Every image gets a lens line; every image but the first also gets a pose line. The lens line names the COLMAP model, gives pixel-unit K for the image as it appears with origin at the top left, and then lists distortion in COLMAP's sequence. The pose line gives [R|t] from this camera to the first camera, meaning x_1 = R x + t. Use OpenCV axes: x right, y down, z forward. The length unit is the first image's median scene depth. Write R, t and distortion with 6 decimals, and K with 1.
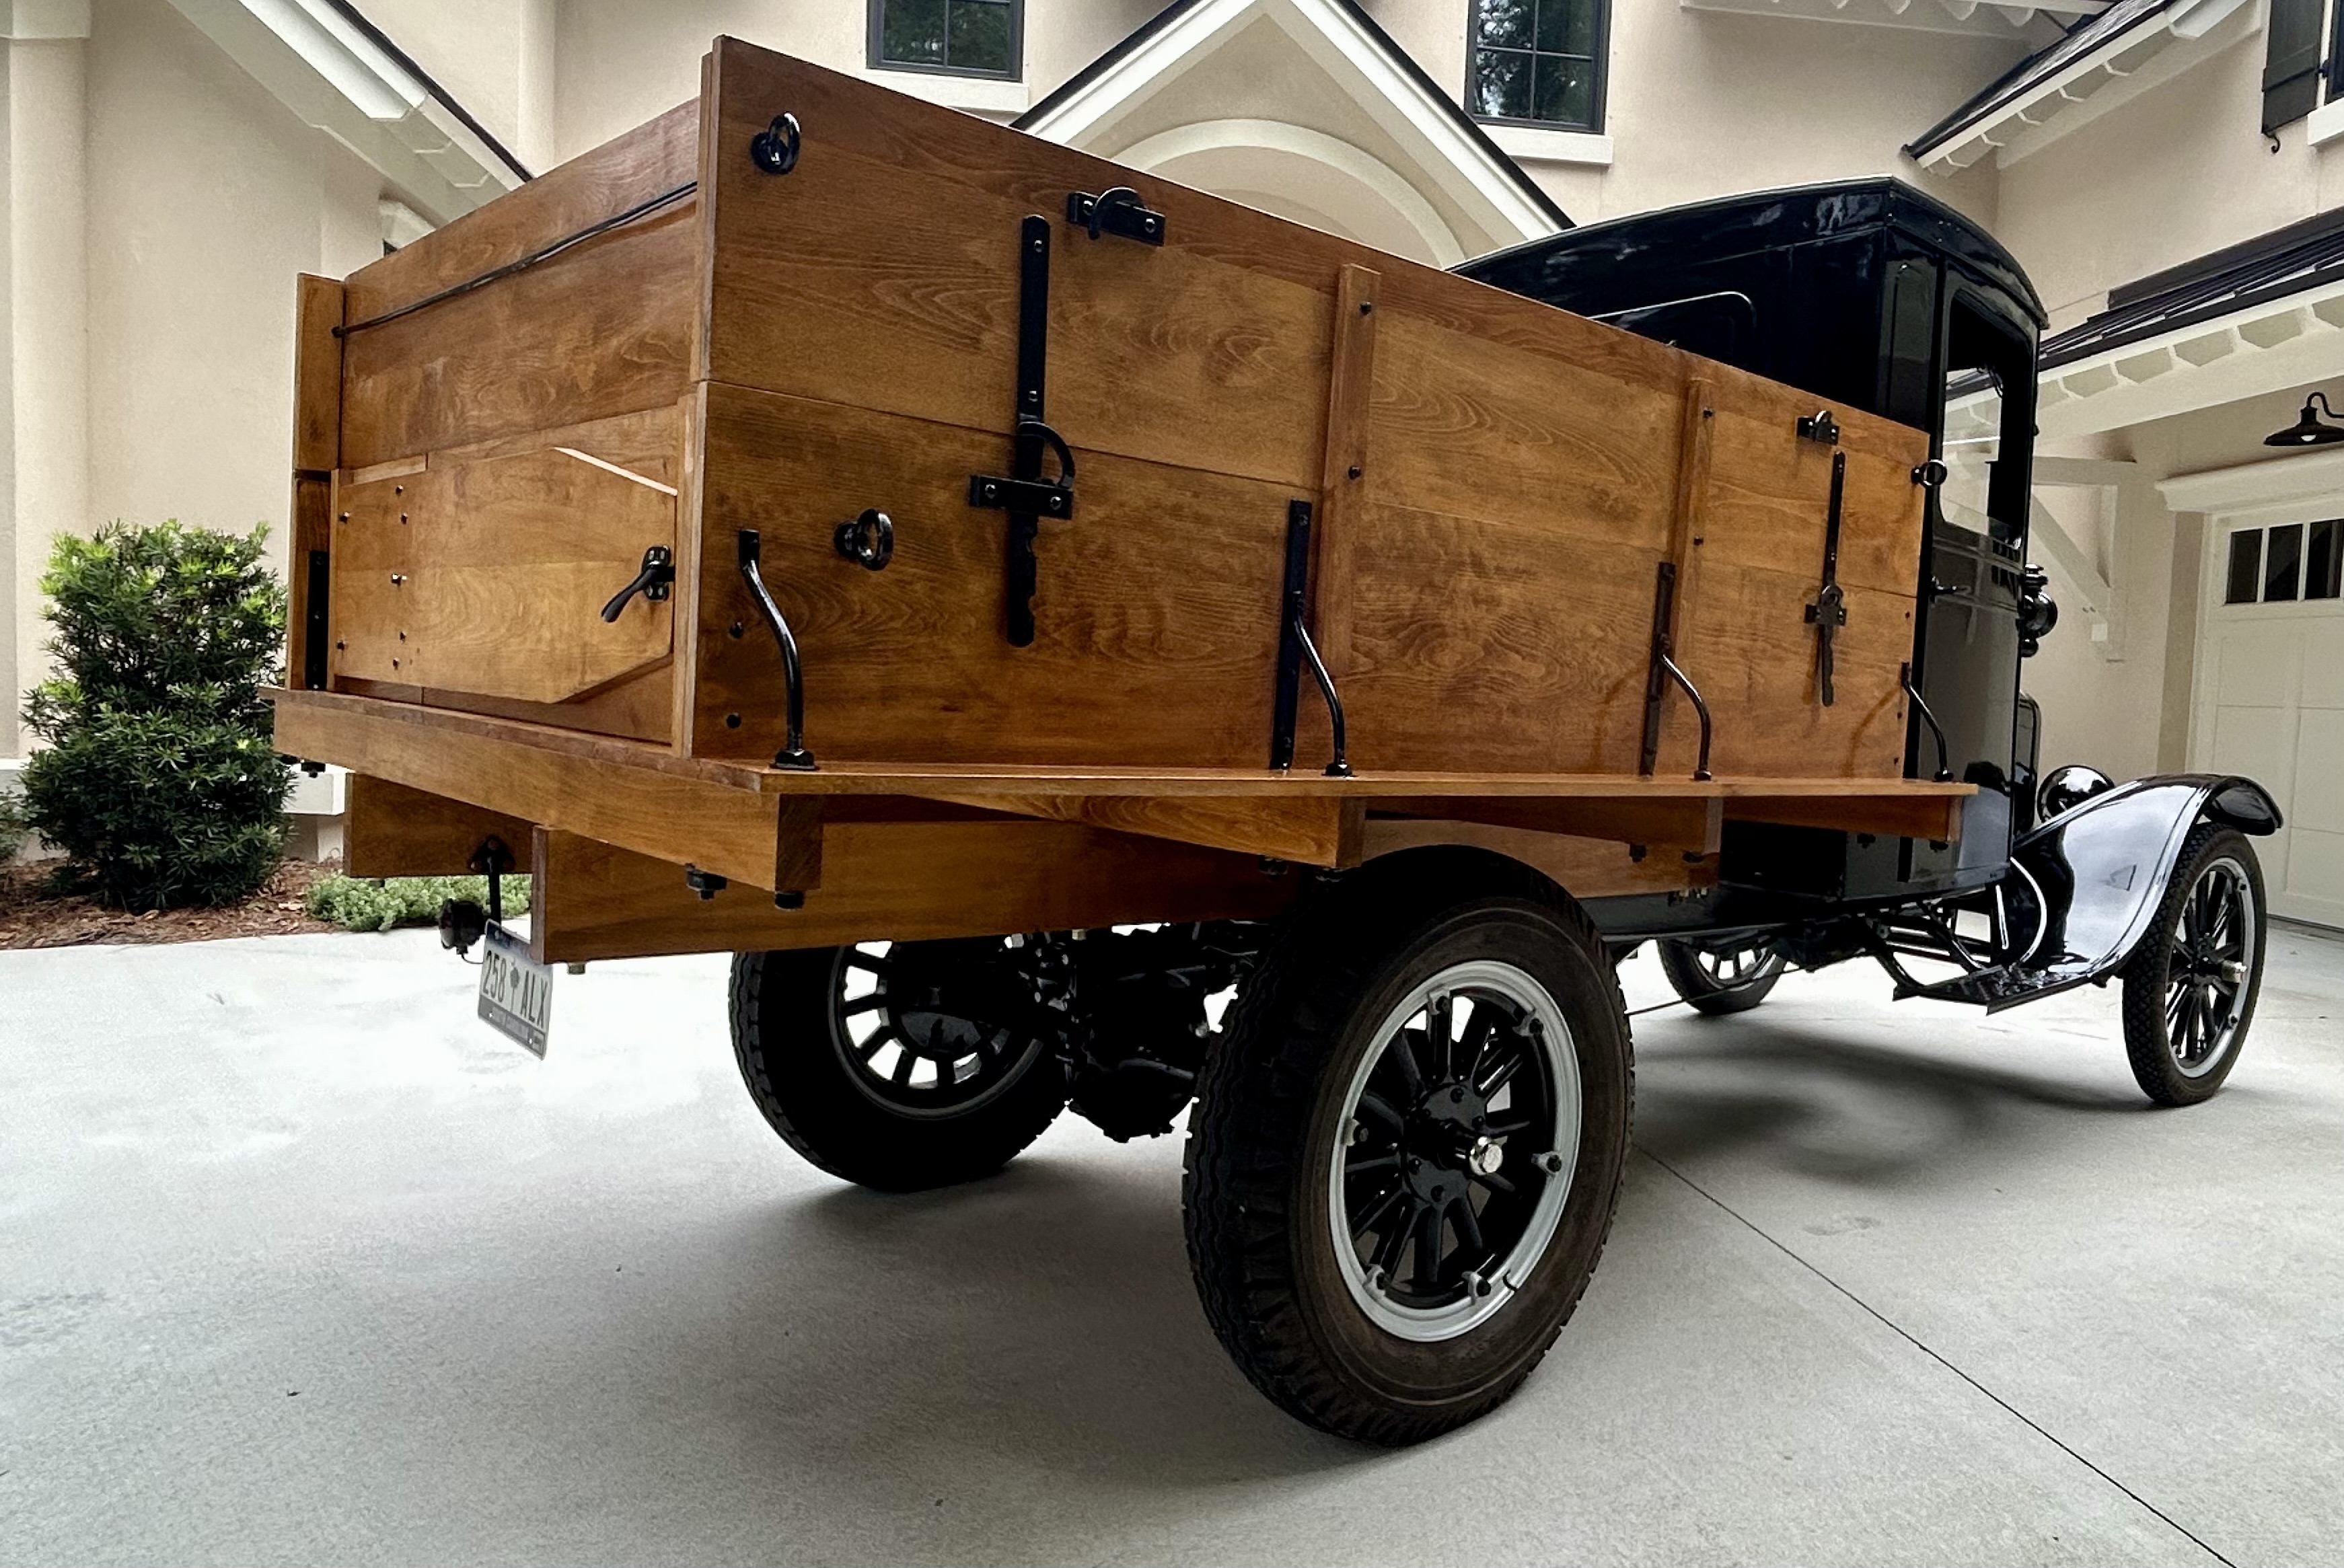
lens RADIAL K [[1600.3, 0, 1166.6], [0, 1600.3, 791.1], [0, 0, 1]] dist [-0.004100, 0.005197]
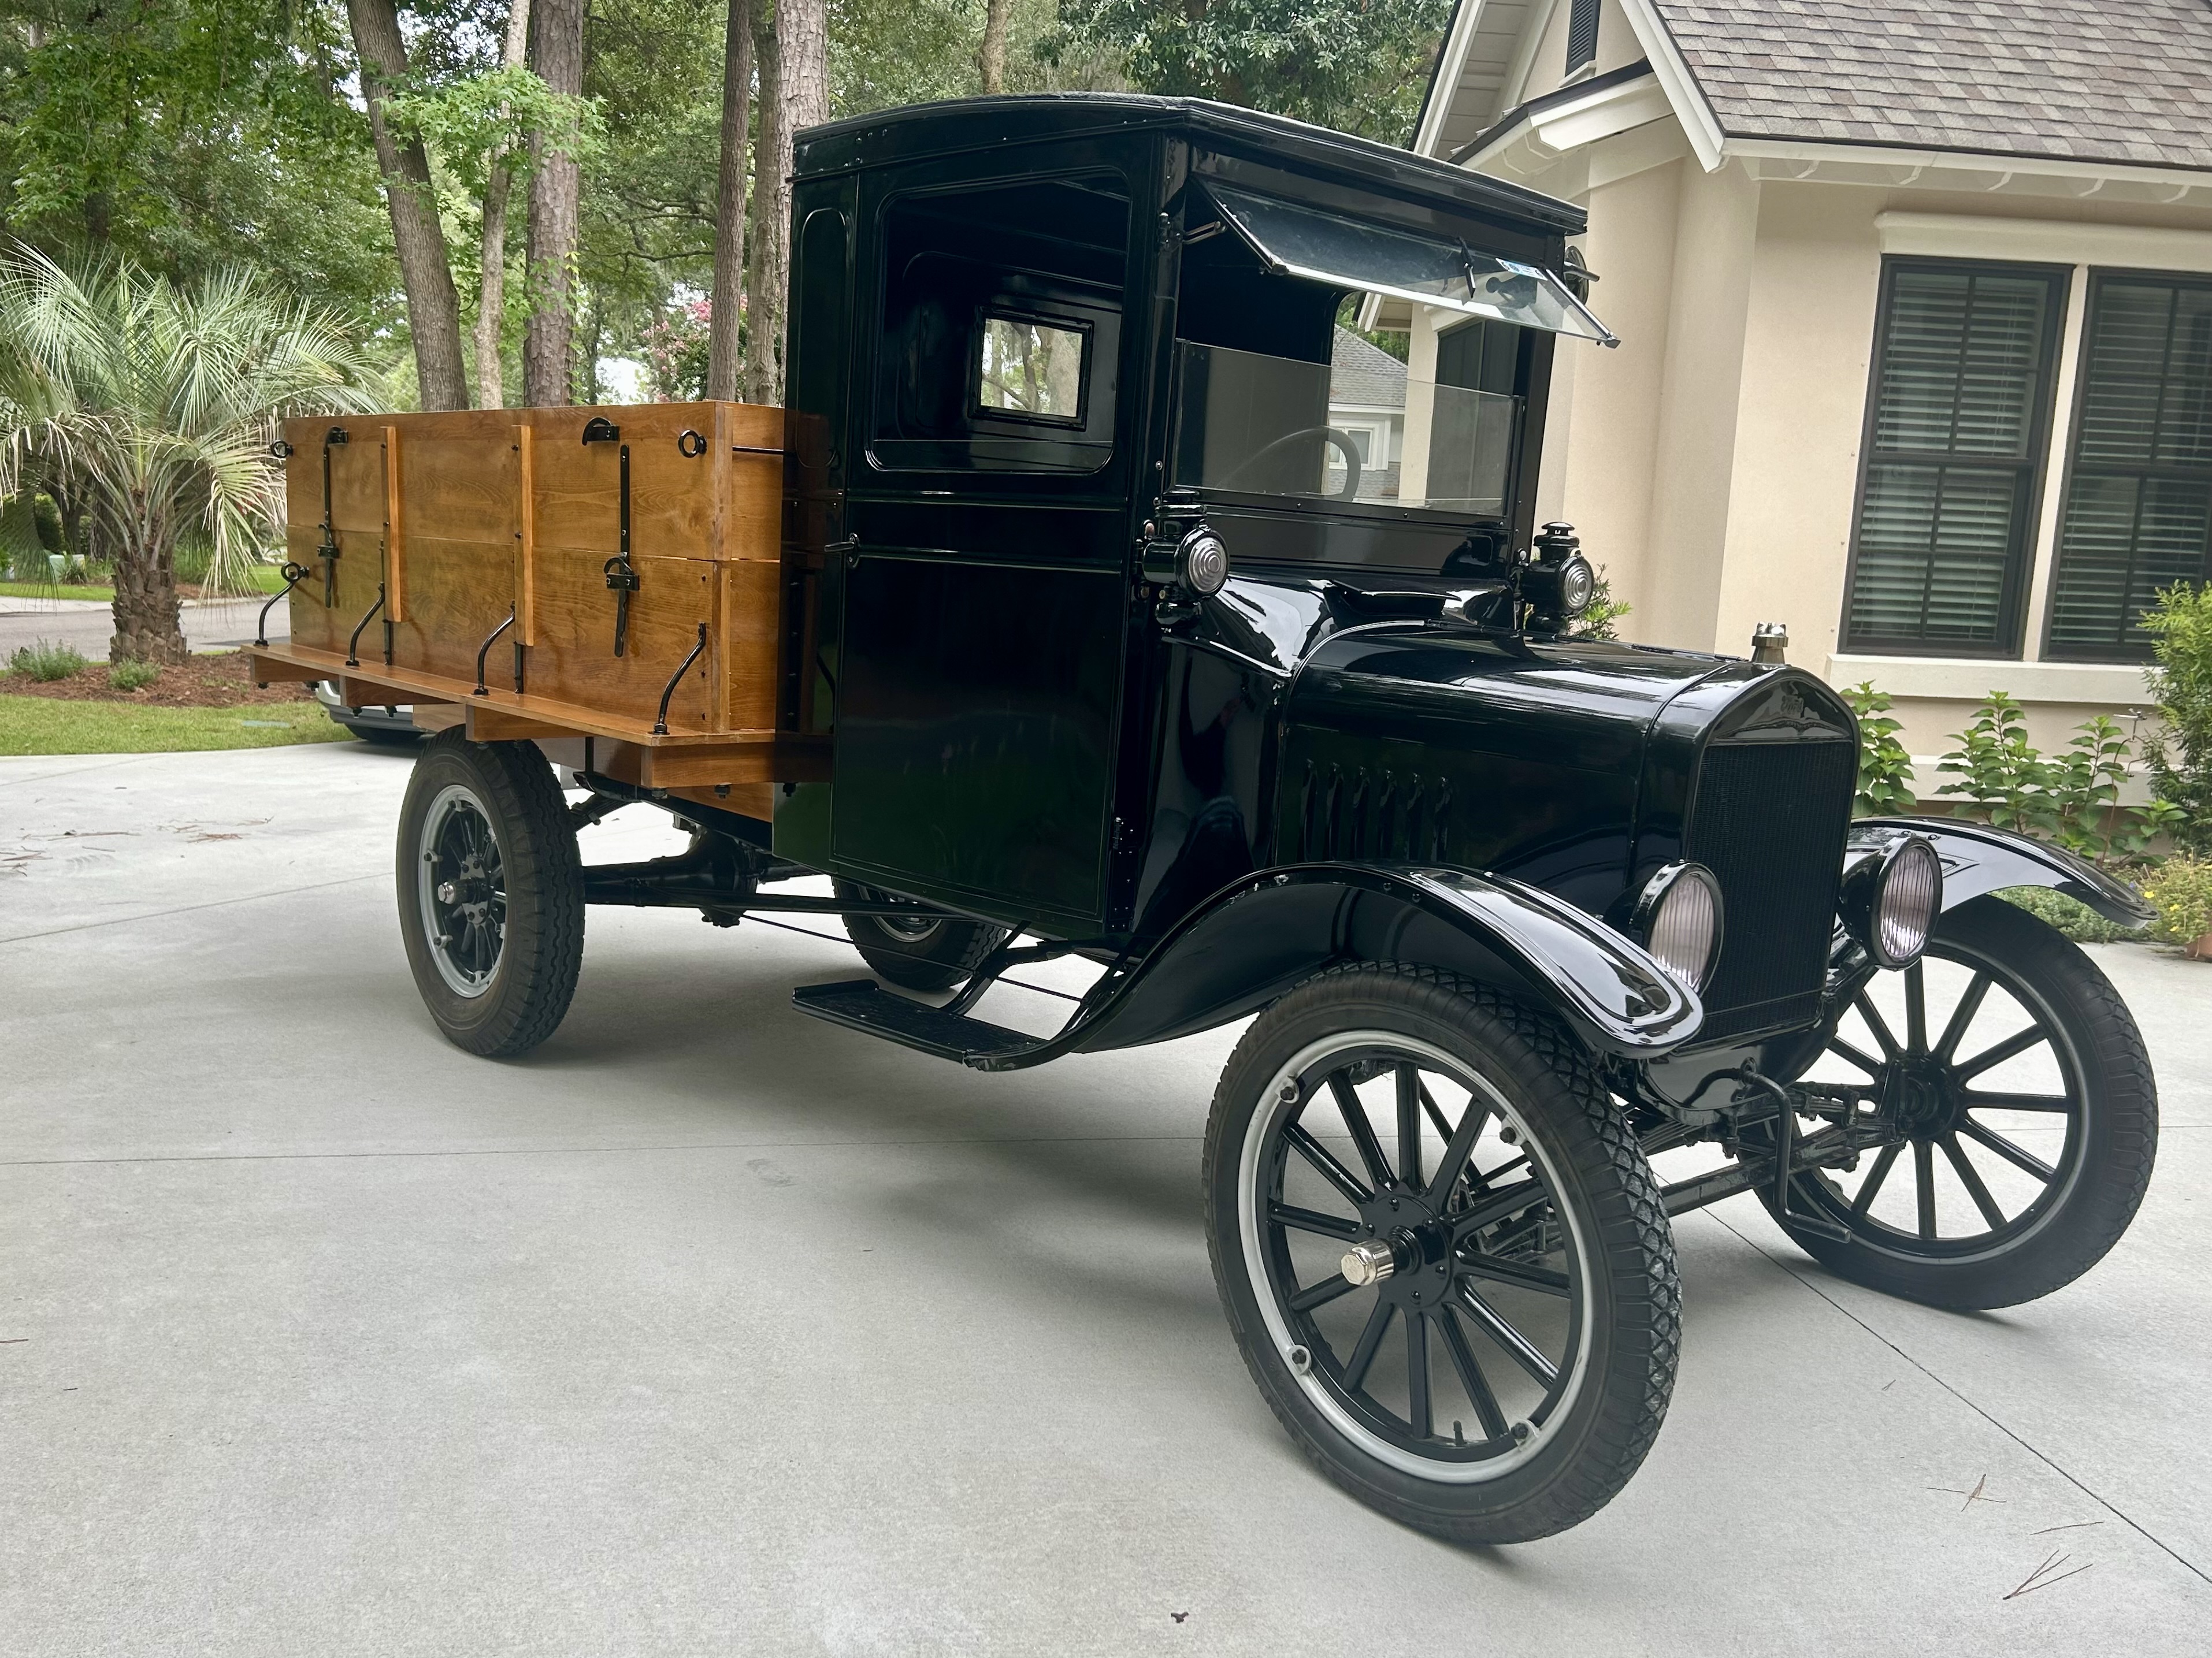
lens RADIAL K [[1759.2, 0, 1102.3], [0, 1759.2, 828.2], [0, 0, 1]] dist [0.041794, -0.001806]
pose [[0.047662, 0.110391, -0.992745, 1.917445], [-0.103334, 0.989087, 0.105024, -0.111657], [0.993504, 0.097578, 0.058549, 1.402226]]
